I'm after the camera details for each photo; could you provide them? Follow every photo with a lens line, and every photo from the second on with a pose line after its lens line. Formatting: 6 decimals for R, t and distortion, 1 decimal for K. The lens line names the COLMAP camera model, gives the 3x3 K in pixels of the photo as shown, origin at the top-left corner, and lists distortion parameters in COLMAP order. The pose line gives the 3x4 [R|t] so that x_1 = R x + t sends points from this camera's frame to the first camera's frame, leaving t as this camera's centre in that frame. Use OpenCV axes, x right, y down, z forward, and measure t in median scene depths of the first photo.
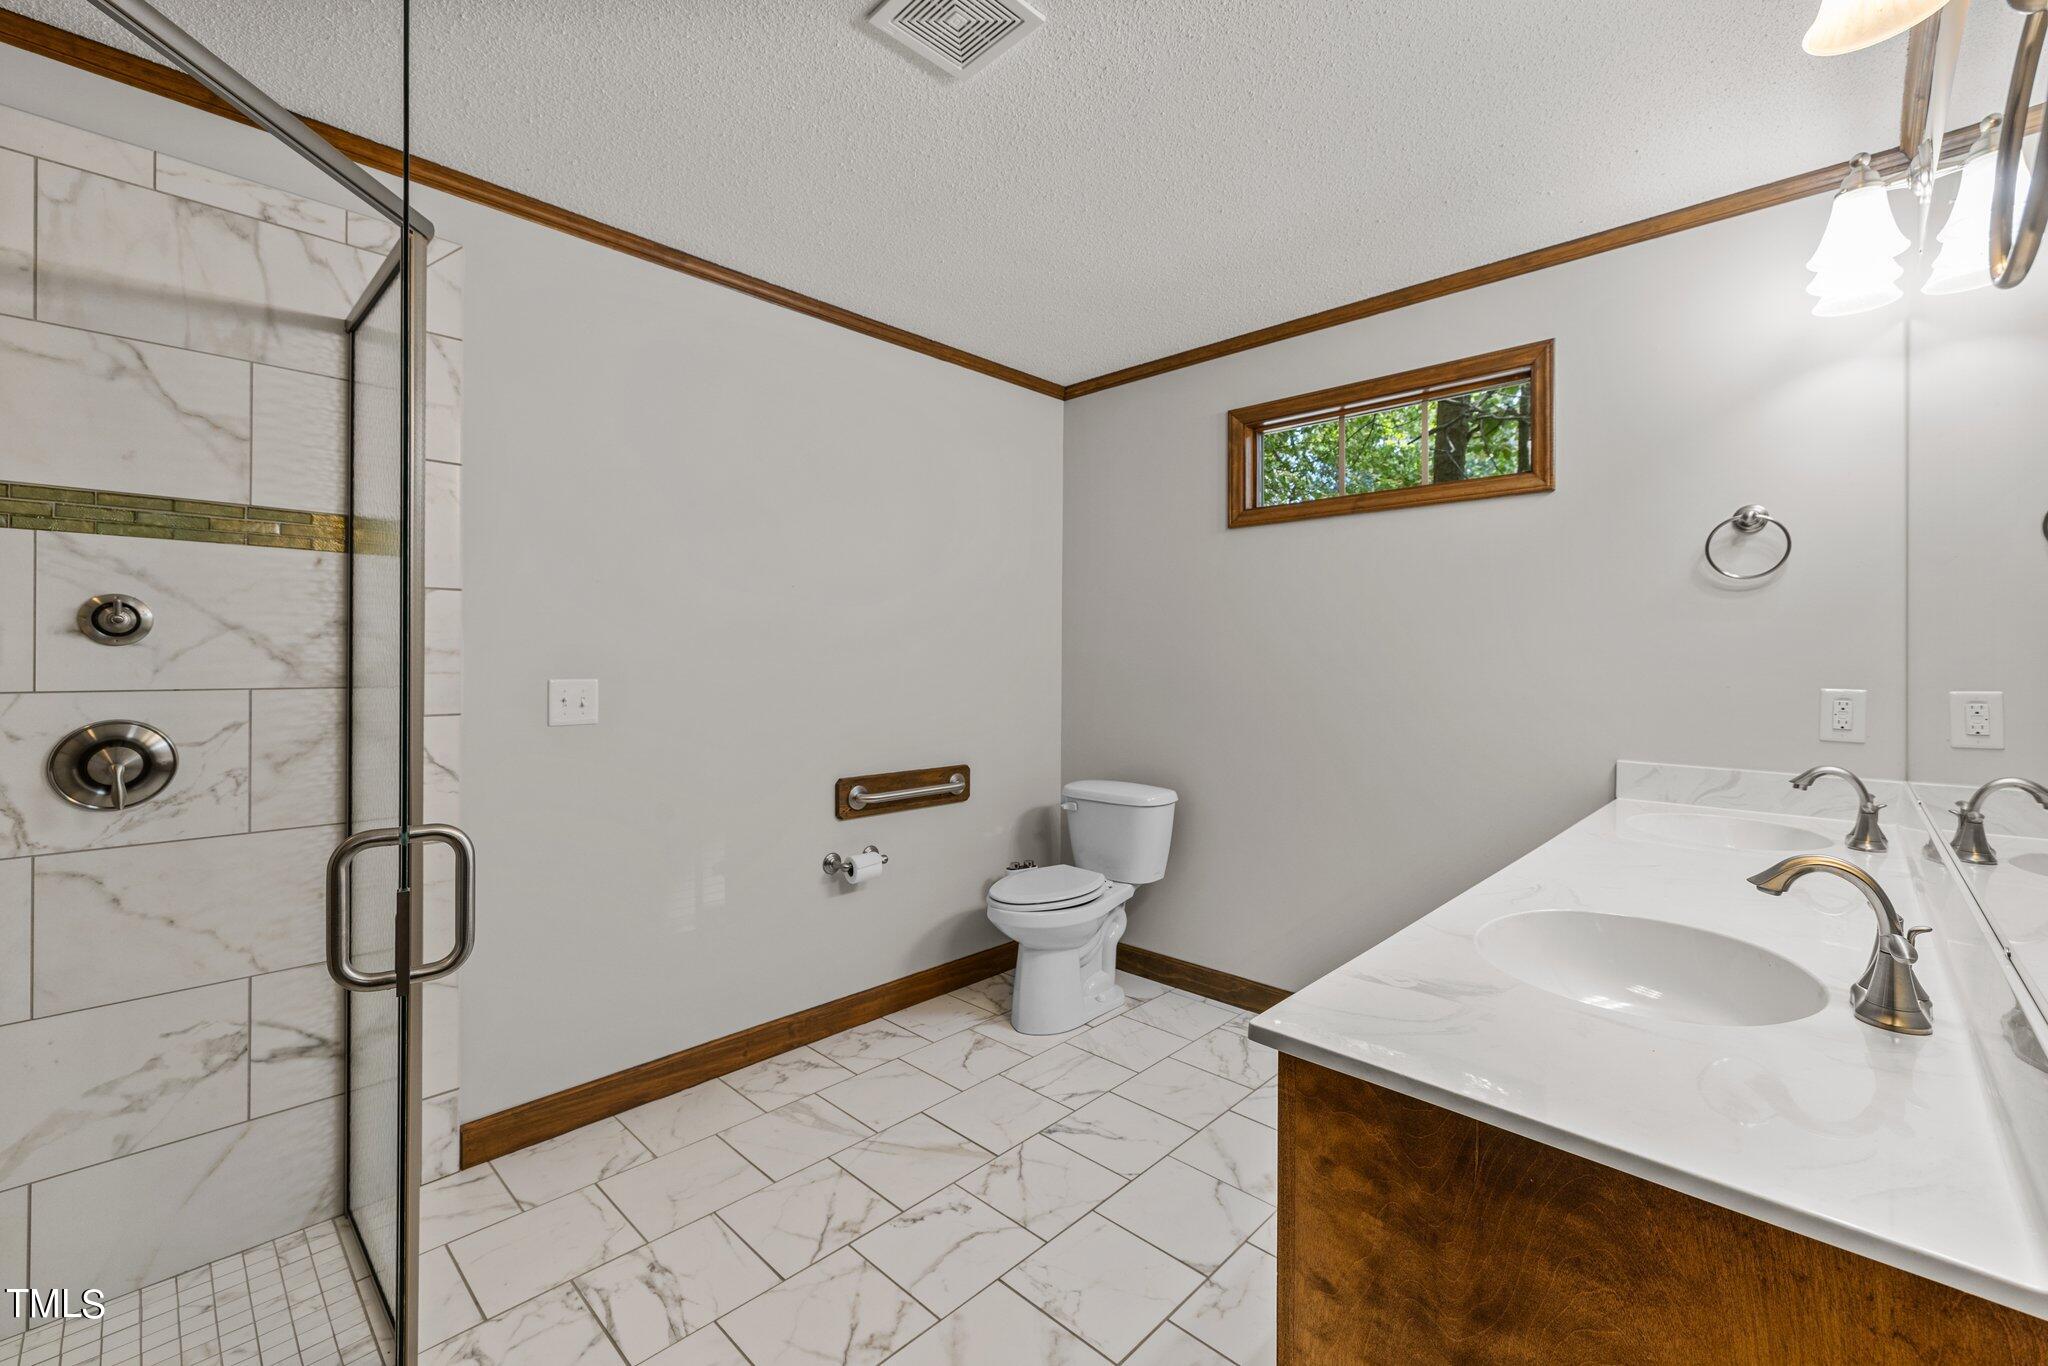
lens RADIAL K [[861.7, 0, 1035.7], [0, 861.7, 662.6], [0, 0, 1]] dist [-0.000501, 0.000279]
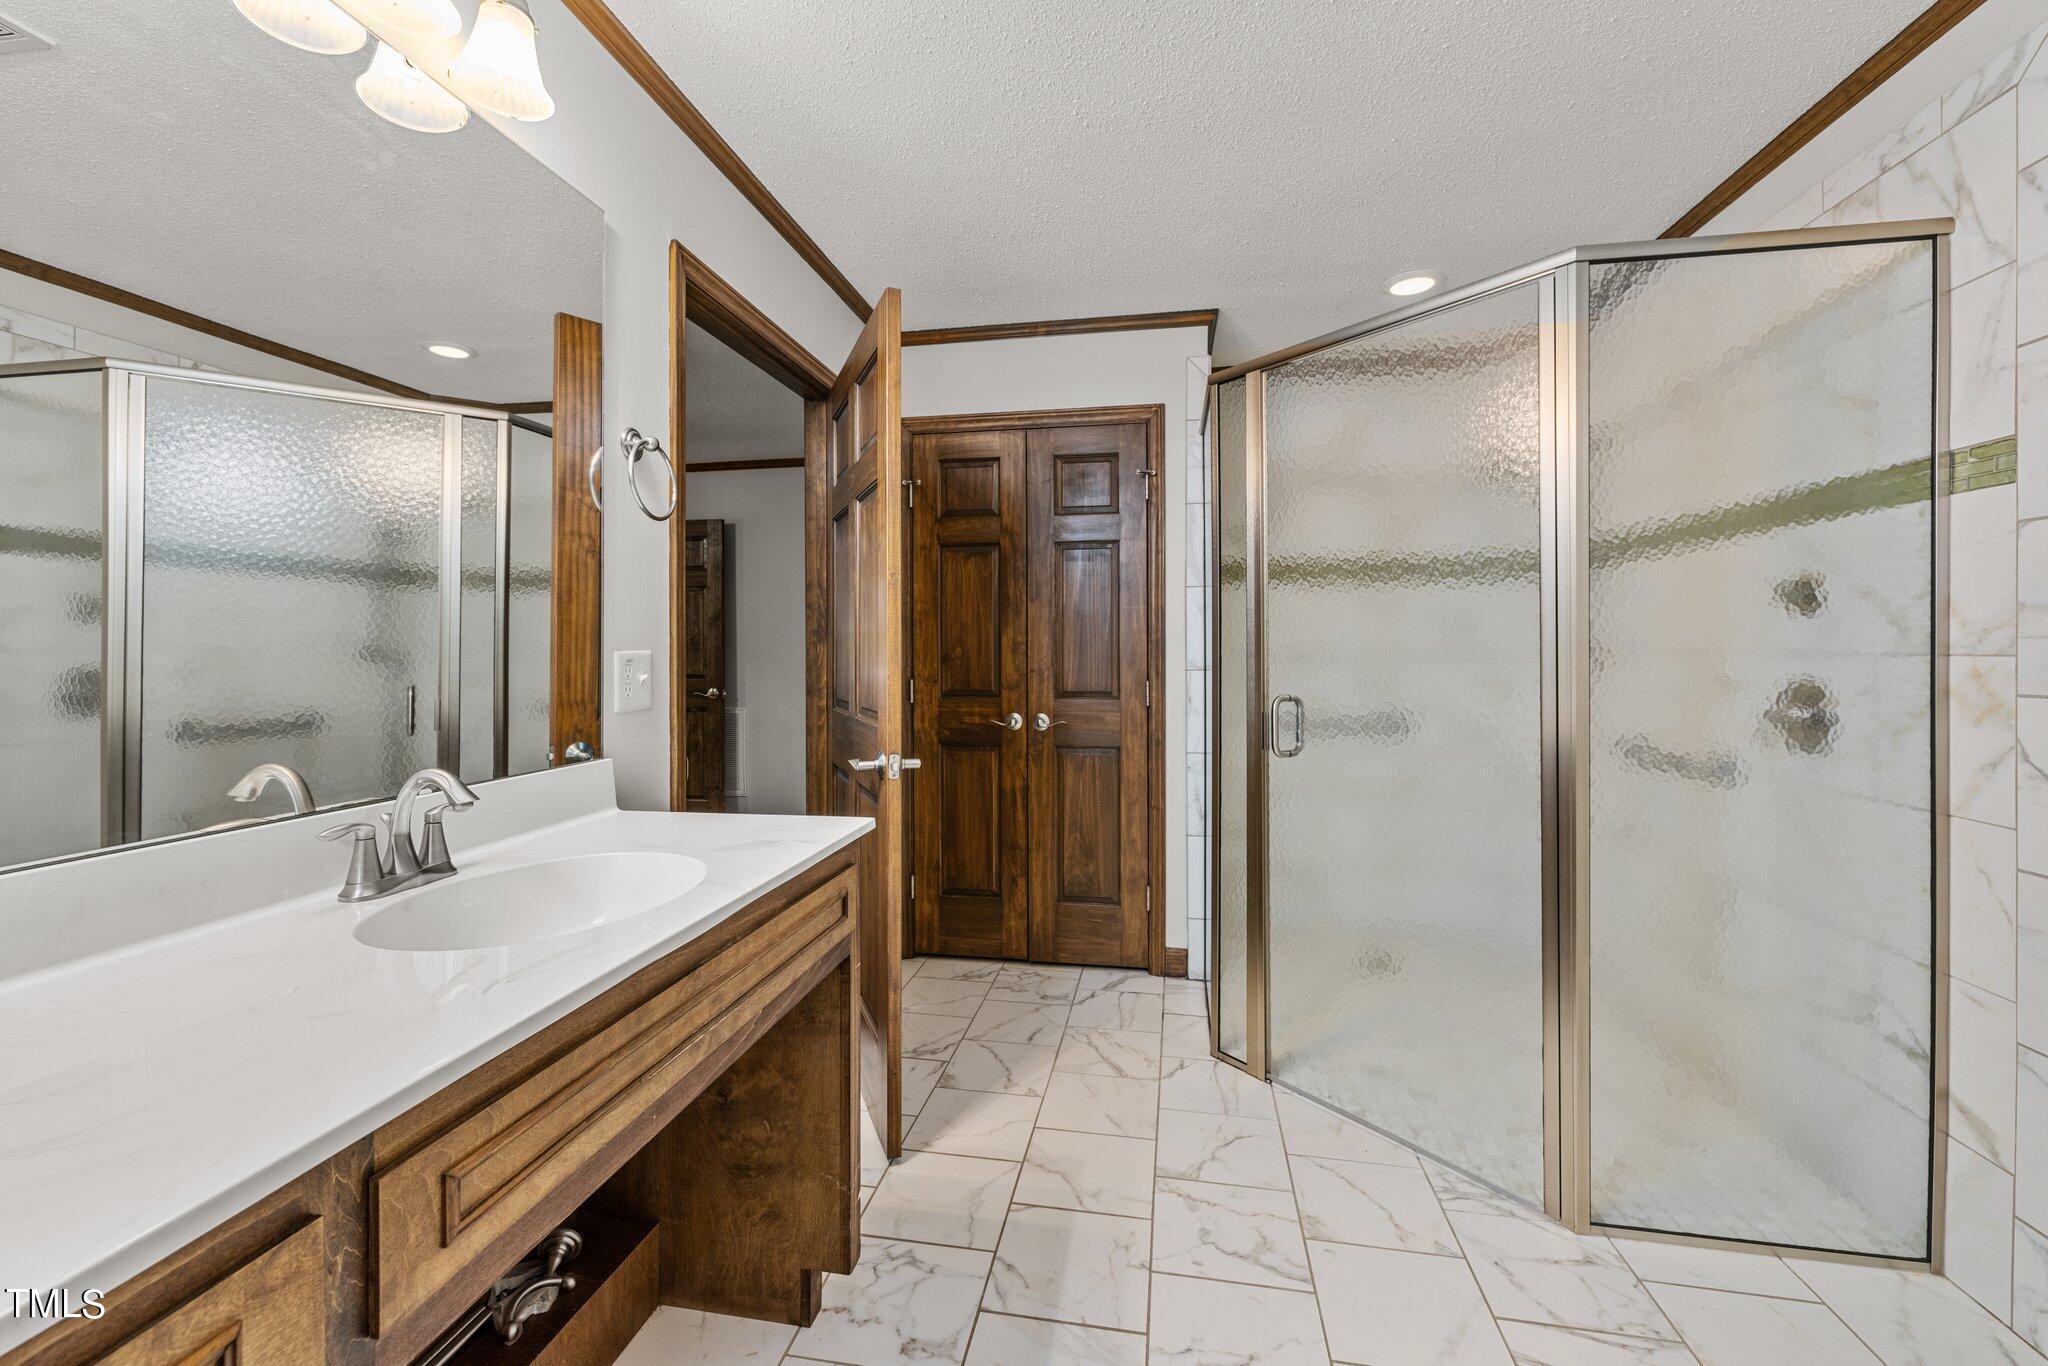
lens RADIAL K [[861.7, 0, 1029.7], [0, 861.7, 653.3], [0, 0, 1]] dist [-0.000501, 0.000279]
pose [[-0.827858, -0.002642, -0.560932, 0.447562], [-0.004271, 0.999990, 0.001593, 0.031859], [0.560922, 0.003715, -0.827860, 1.264258]]
